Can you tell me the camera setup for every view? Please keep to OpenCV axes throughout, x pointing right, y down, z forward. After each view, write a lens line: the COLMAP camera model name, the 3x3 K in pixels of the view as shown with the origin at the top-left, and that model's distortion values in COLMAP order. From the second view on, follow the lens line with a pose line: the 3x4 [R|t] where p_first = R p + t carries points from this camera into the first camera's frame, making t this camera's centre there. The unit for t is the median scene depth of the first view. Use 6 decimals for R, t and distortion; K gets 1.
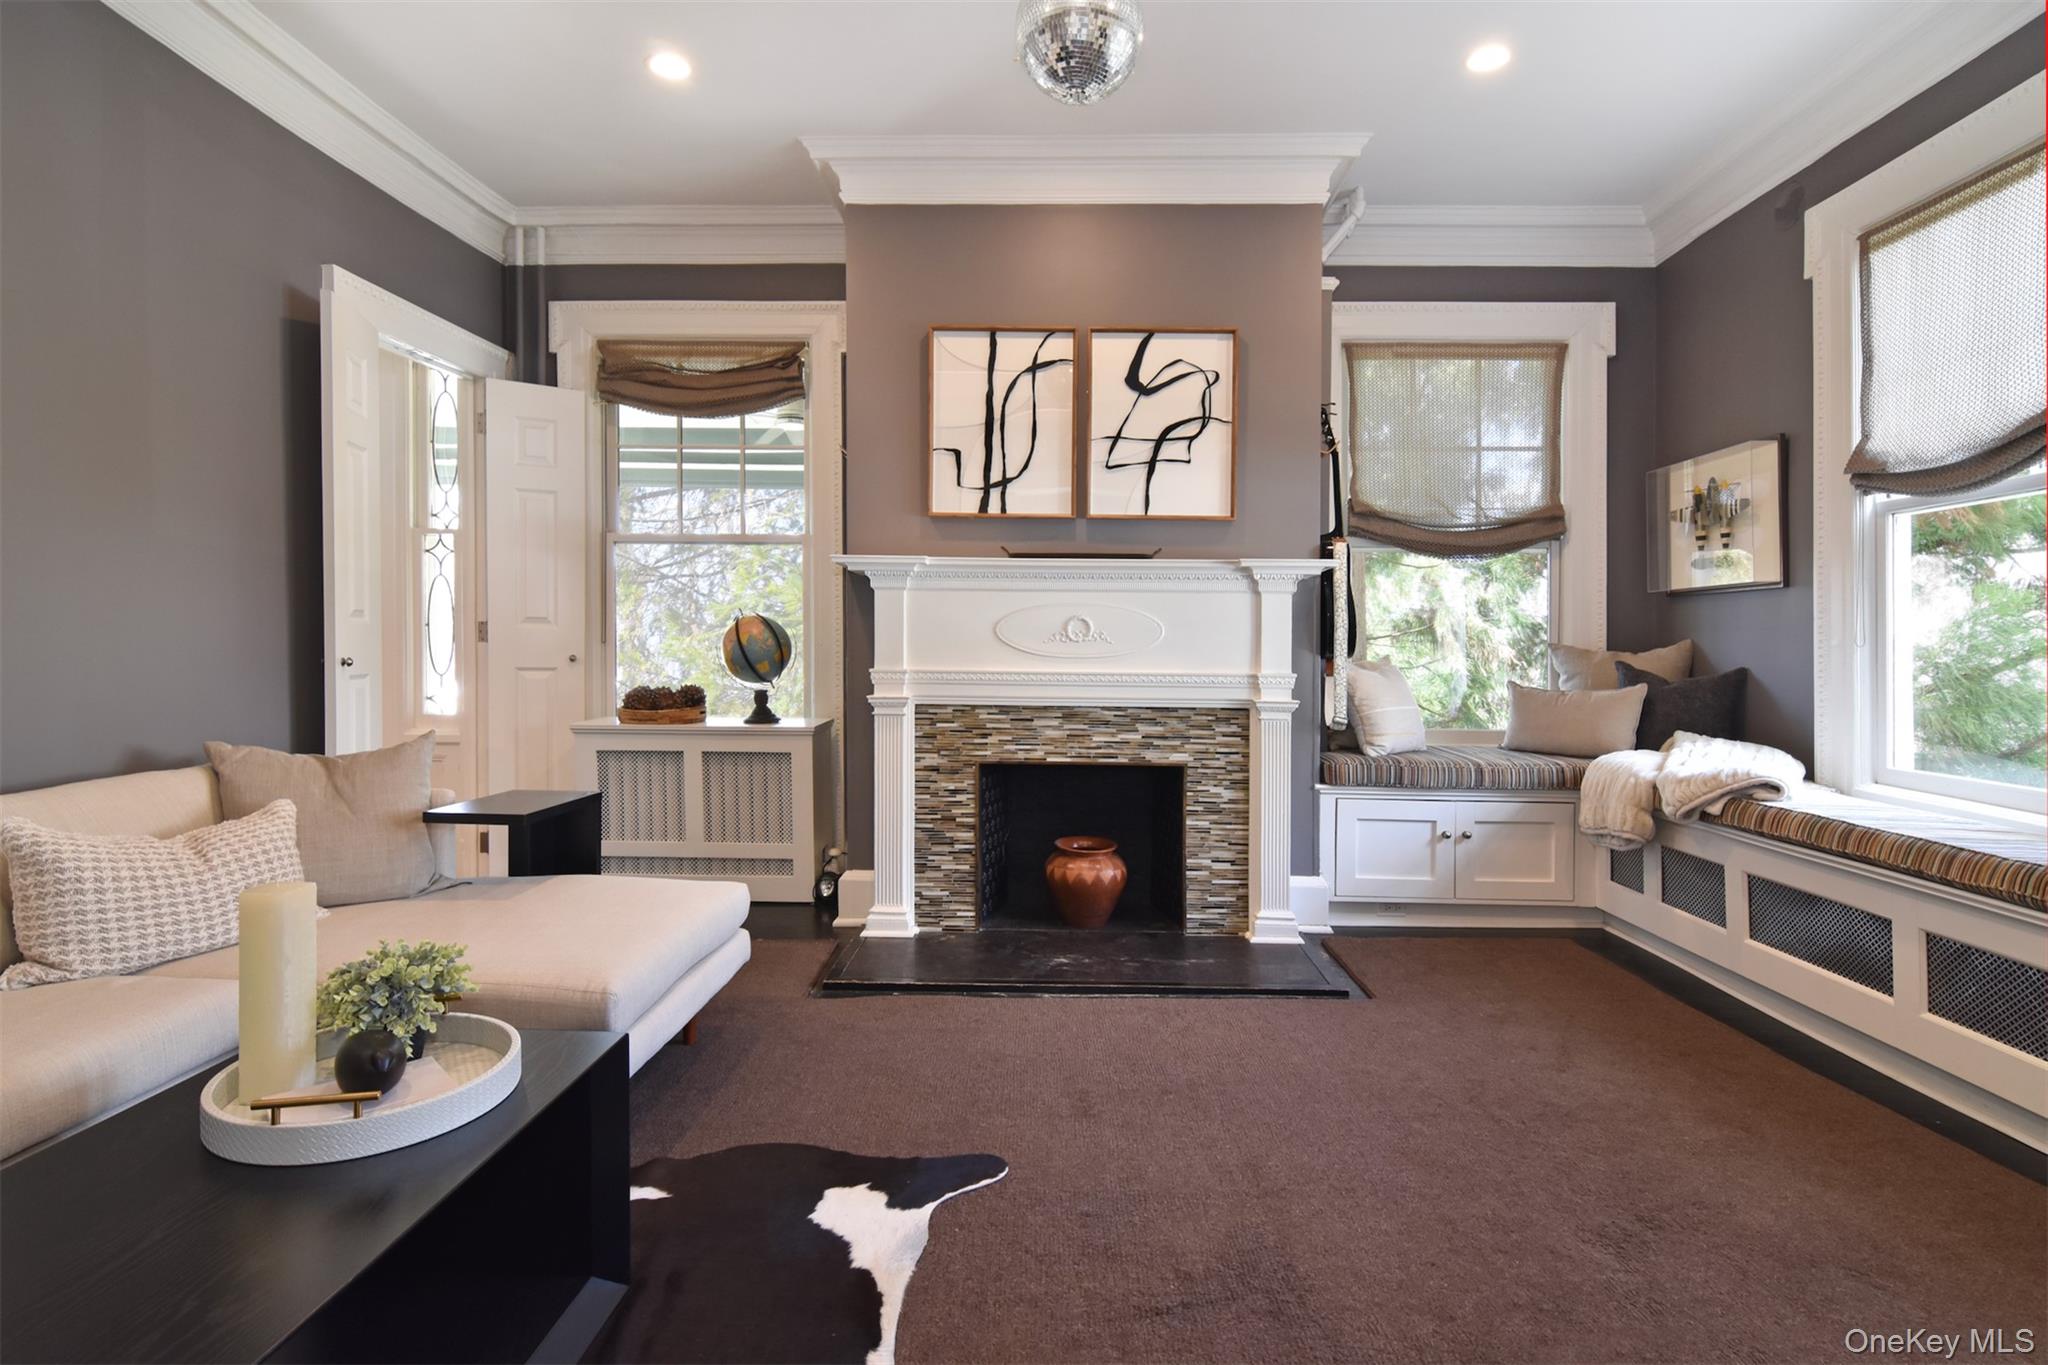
lens RADIAL K [[1016.9, 0, 1026.9], [0, 1016.9, 631.5], [0, 0, 1]] dist [0.000280, -0.026936]
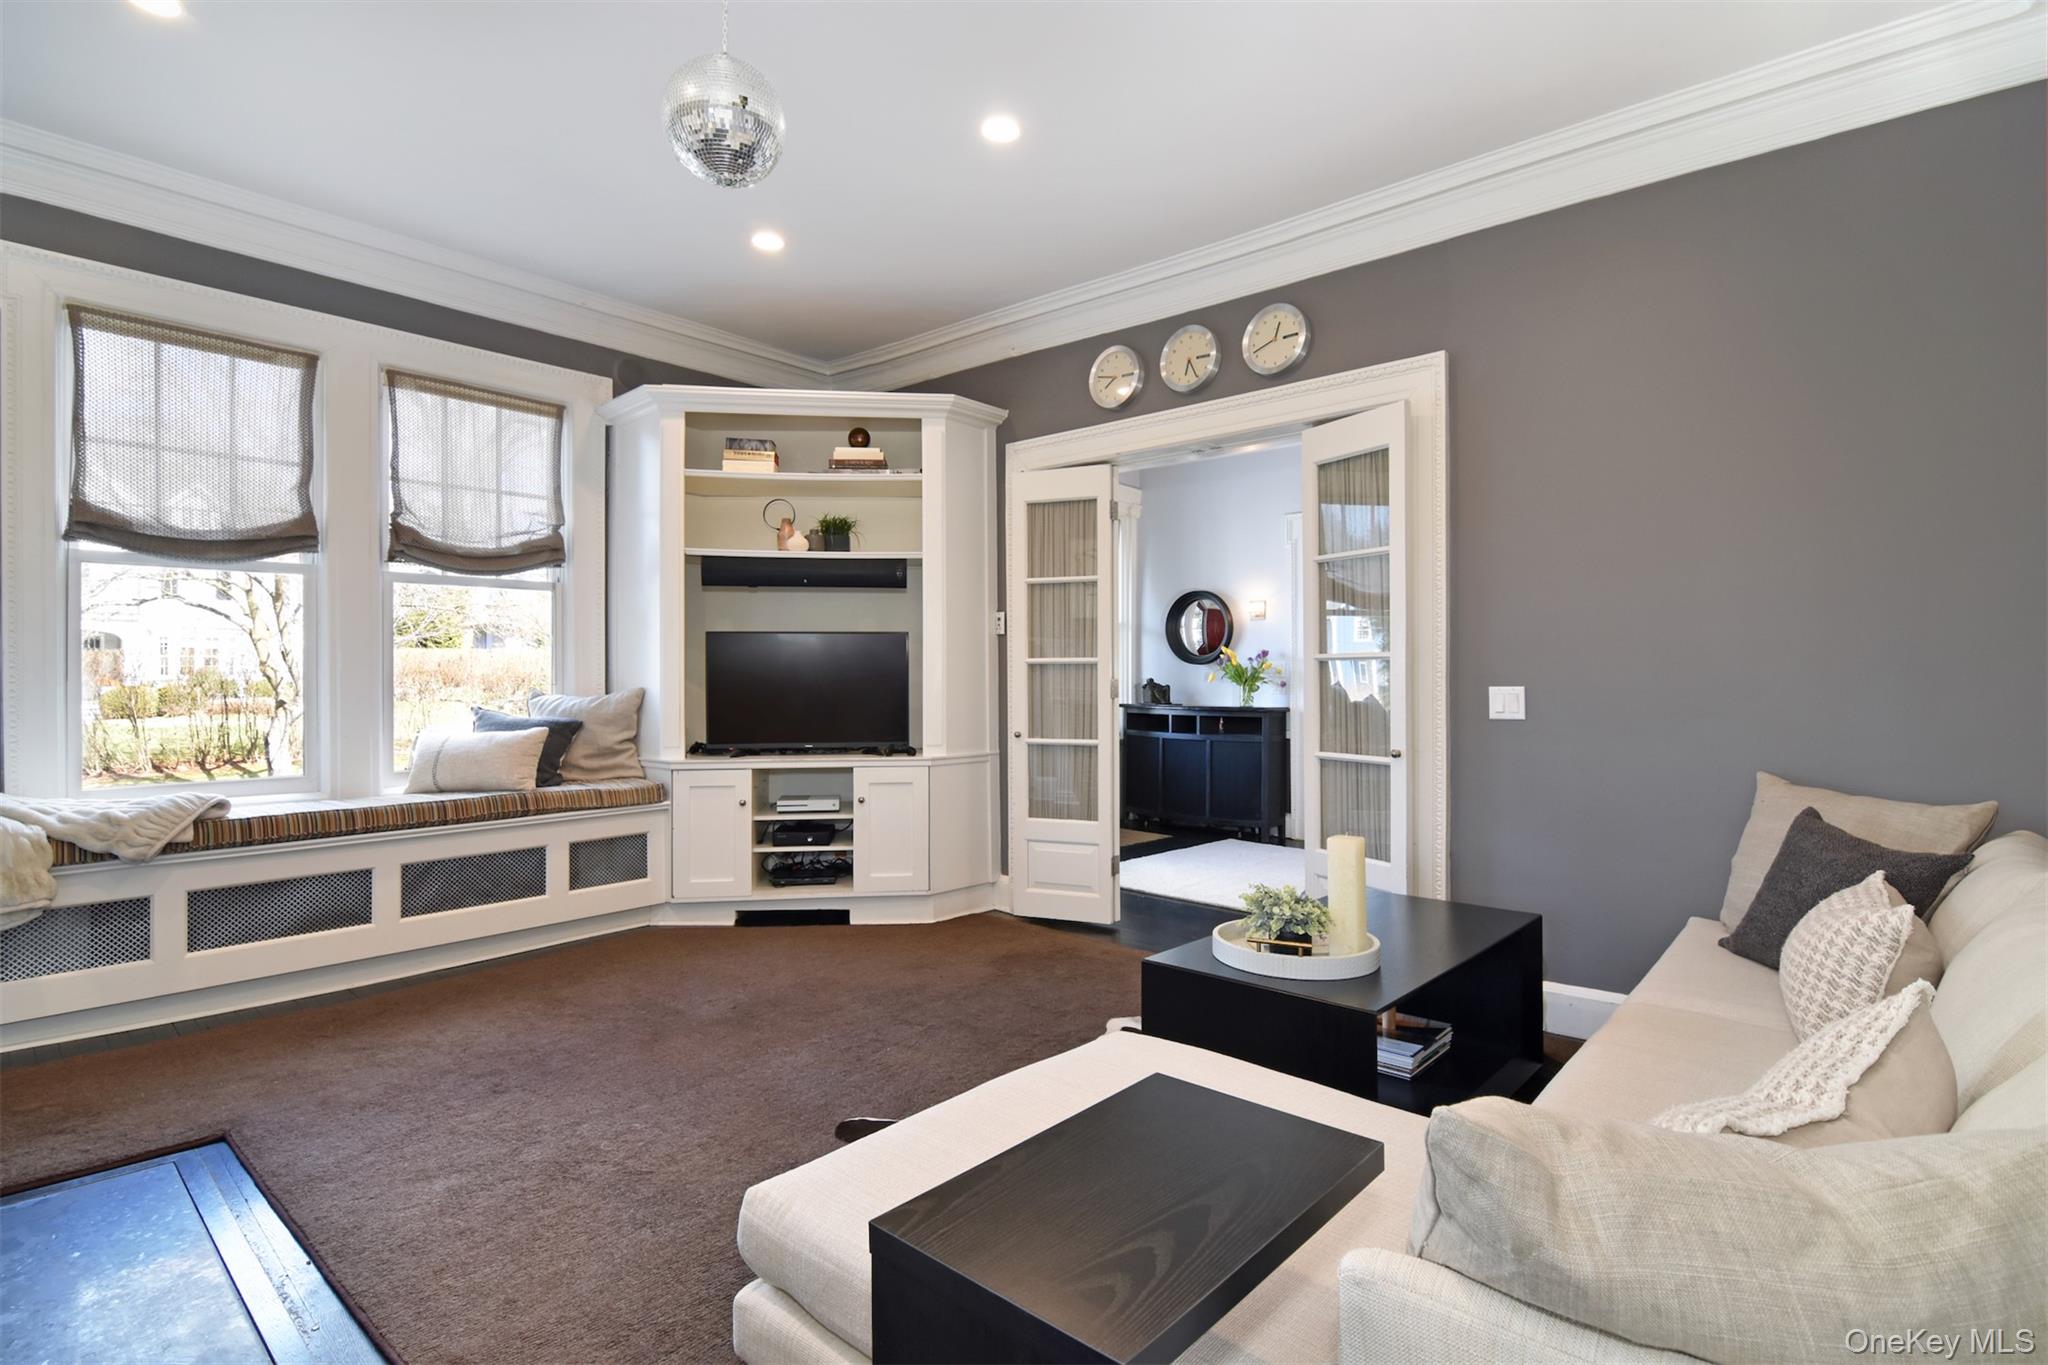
lens RADIAL K [[1012.5, 0, 988.2], [0, 1012.5, 675.0], [0, 0, 1]] dist [-0.001420, -0.000745]
pose [[-0.758082, 0.003406, 0.652150, -0.431212], [-0.003128, 0.999956, -0.008858, 0.010751], [-0.652152, -0.008755, -0.758038, 0.864239]]
